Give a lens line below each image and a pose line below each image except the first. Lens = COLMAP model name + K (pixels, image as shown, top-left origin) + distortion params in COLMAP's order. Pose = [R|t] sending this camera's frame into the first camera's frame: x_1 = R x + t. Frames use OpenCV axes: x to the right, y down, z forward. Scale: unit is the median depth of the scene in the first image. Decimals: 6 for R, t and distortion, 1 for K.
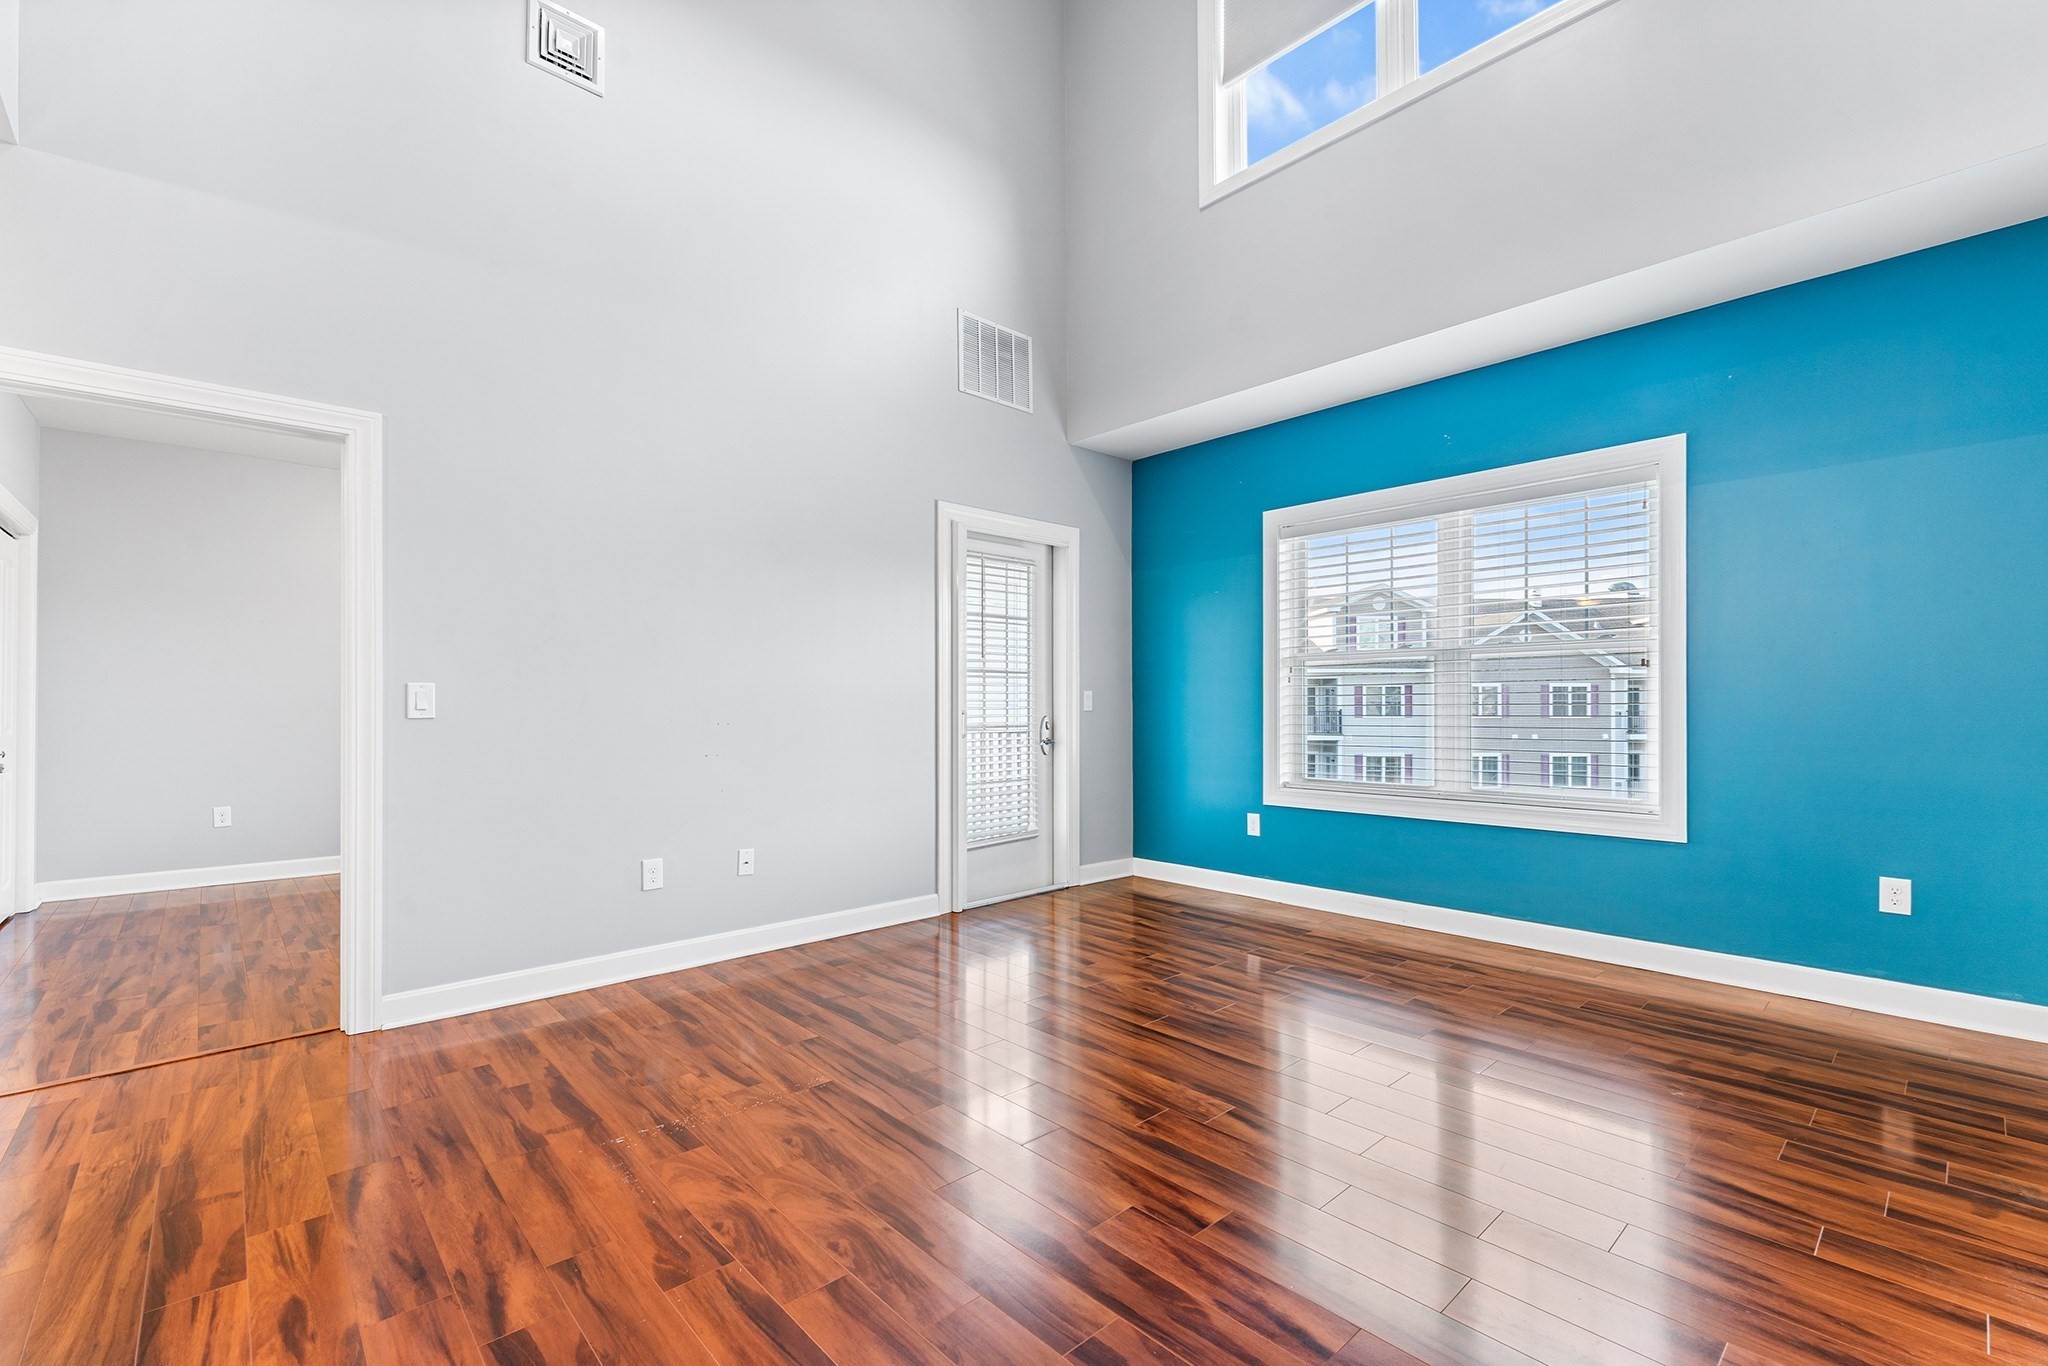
lens RADIAL K [[902.2, 0, 1065.8], [0, 902.2, 691.6], [0, 0, 1]] dist [-0.003685, -0.000197]
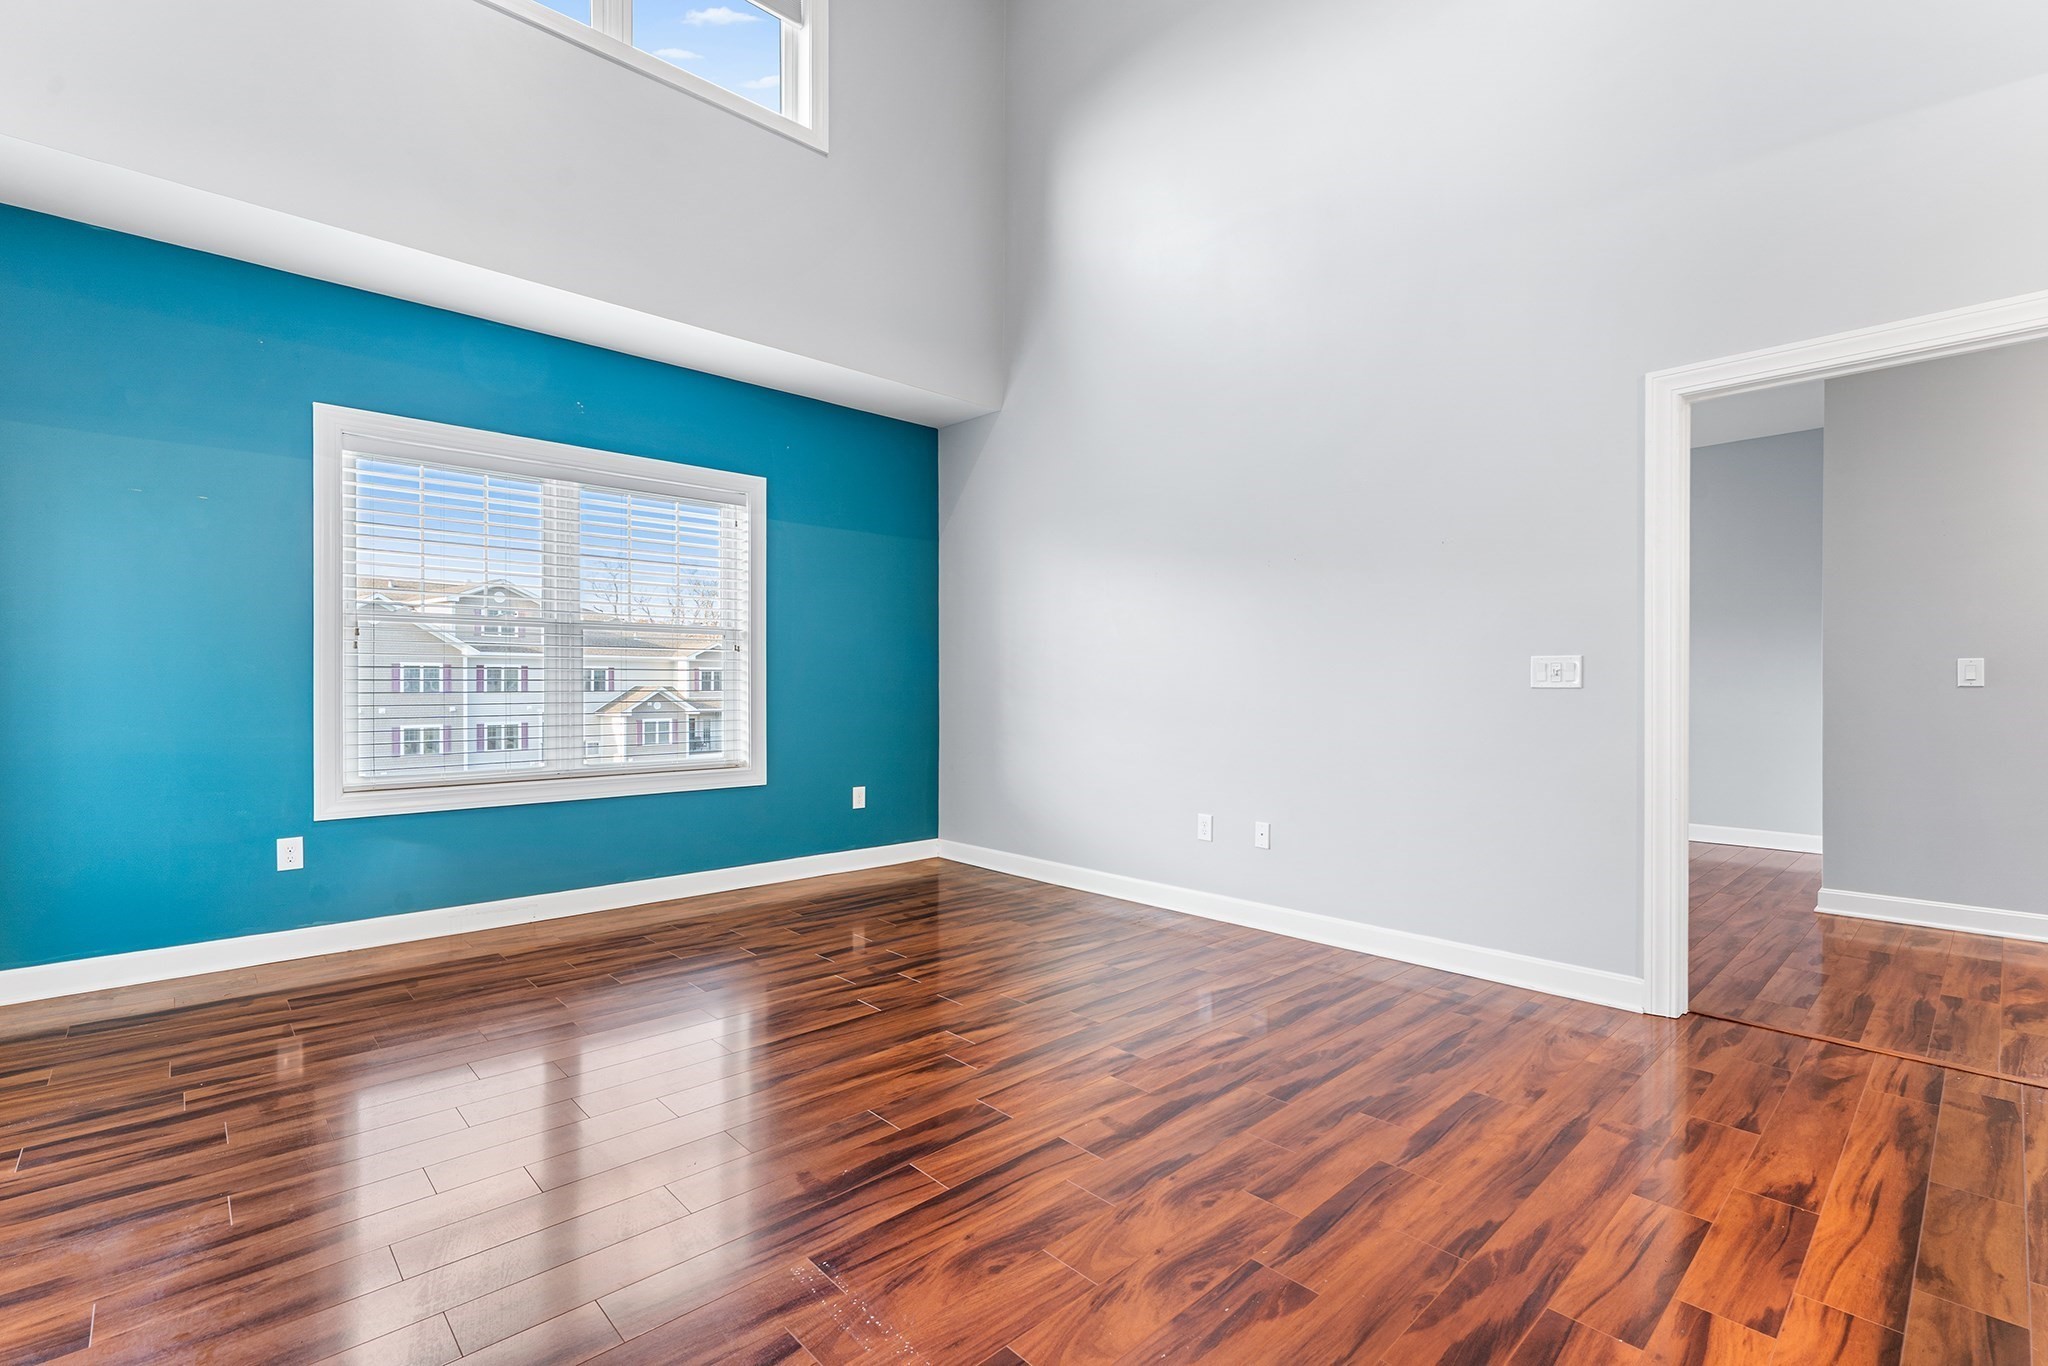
lens RADIAL K [[902.2, 0, 1015.7], [0, 902.2, 705.4], [0, 0, 1]] dist [-0.003685, -0.000197]
pose [[0.015017, -0.023330, 0.999615, -0.614422], [-0.017809, 0.999563, 0.023596, 0.011012], [-0.999729, -0.018157, 0.014595, 0.582508]]
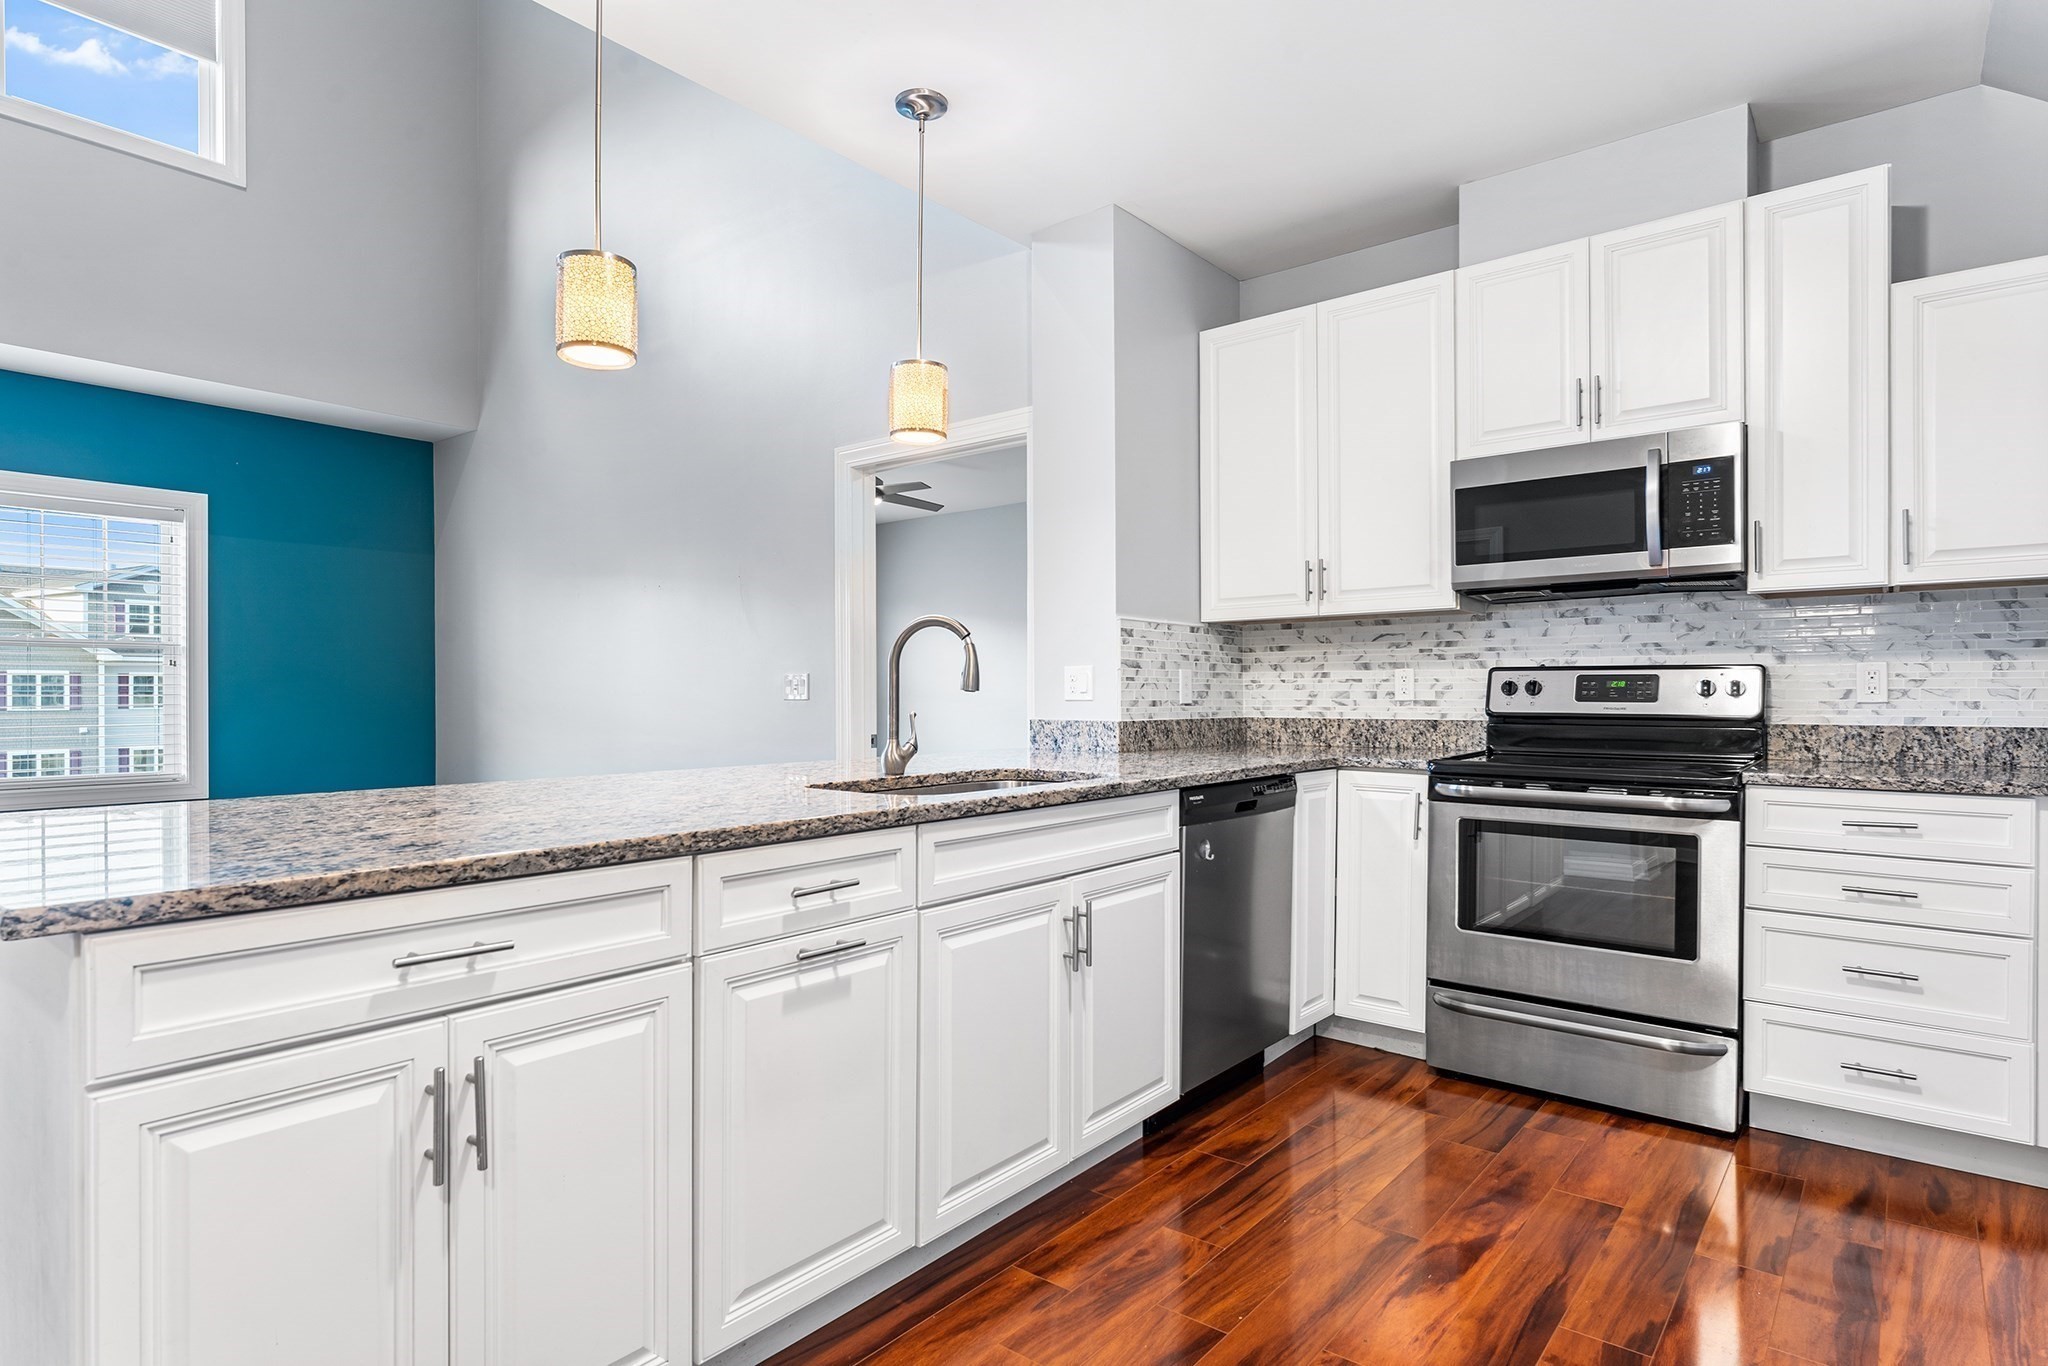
lens RADIAL K [[1097.1, 0, 1019.1], [0, 1097.1, 702.8], [0, 0, 1]] dist [-0.002842, 0.000078]
pose [[-0.109827, -0.007657, 0.993921, -1.012203], [-0.013016, 0.999896, 0.006265, -0.001174], [-0.993866, -0.012249, -0.109915, -0.013800]]
